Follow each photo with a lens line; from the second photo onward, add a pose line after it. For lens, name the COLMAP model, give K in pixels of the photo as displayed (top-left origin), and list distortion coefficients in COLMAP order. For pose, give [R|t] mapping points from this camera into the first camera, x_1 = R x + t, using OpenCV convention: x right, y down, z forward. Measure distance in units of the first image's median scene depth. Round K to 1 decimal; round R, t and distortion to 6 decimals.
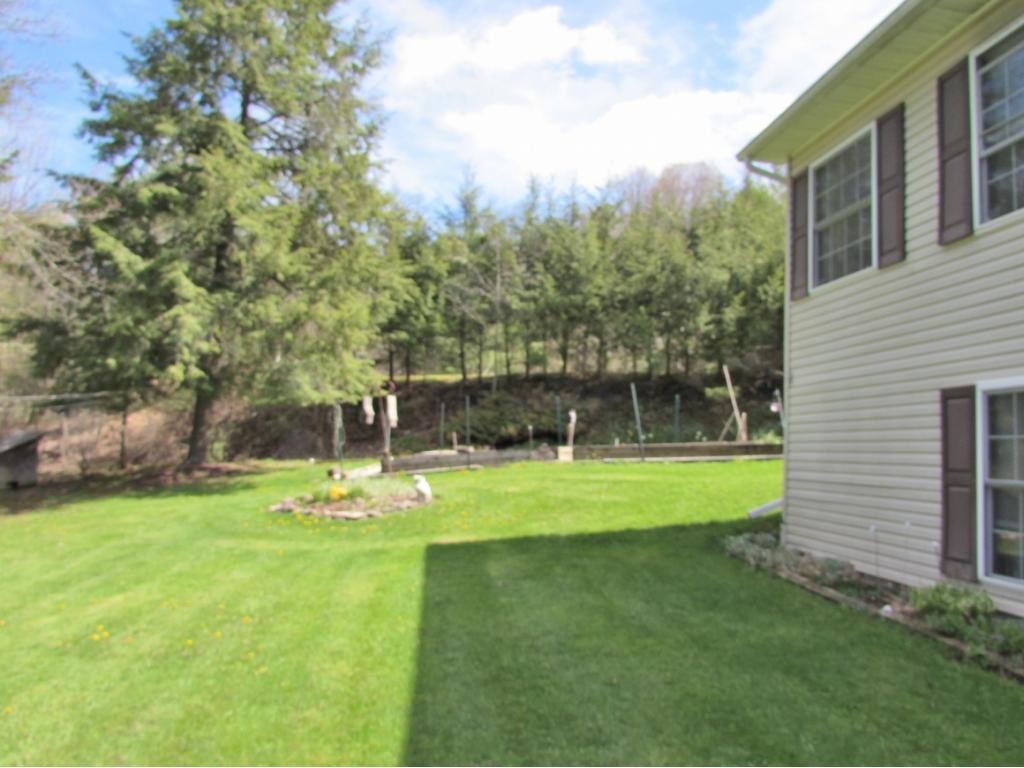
lens RADIAL K [[727.3, 0, 512.3], [0, 727.3, 383.9], [0, 0, 1]] dist [-0.040025, 0.019552]
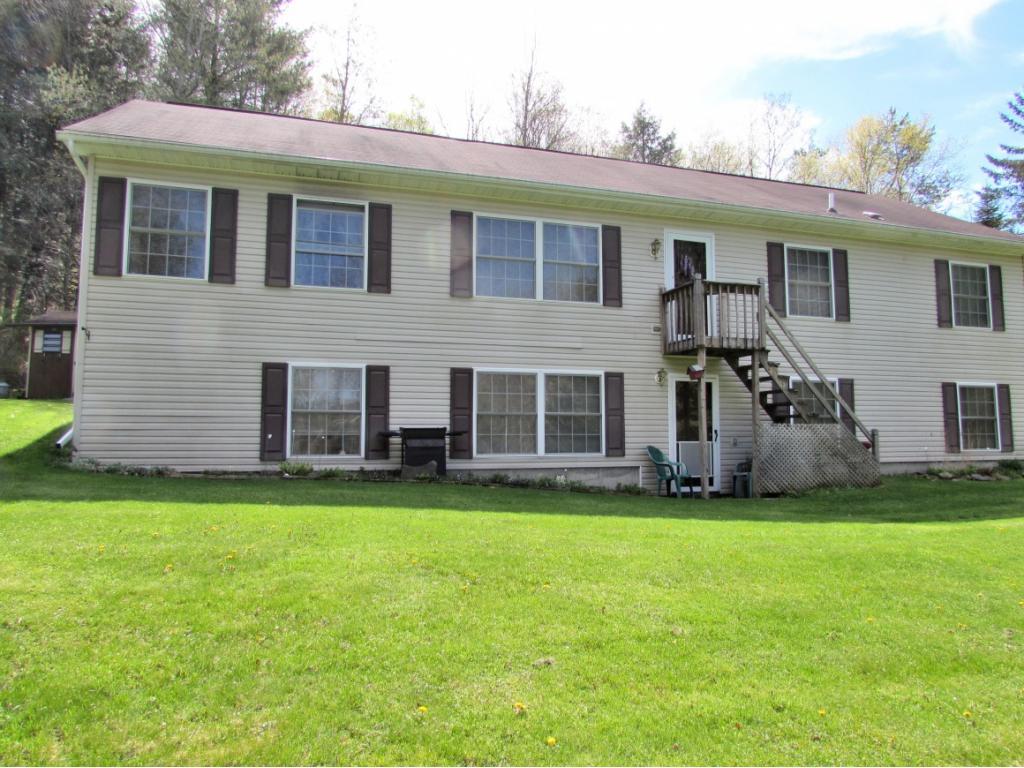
lens RADIAL K [[727.3, 0, 512.1], [0, 727.3, 384.8], [0, 0, 1]] dist [-0.040025, 0.019552]
pose [[-0.173230, 0.073453, 0.982139, -1.322926], [-0.088713, 0.991998, -0.089837, 0.172385], [-0.980878, -0.102691, -0.165327, 0.661625]]
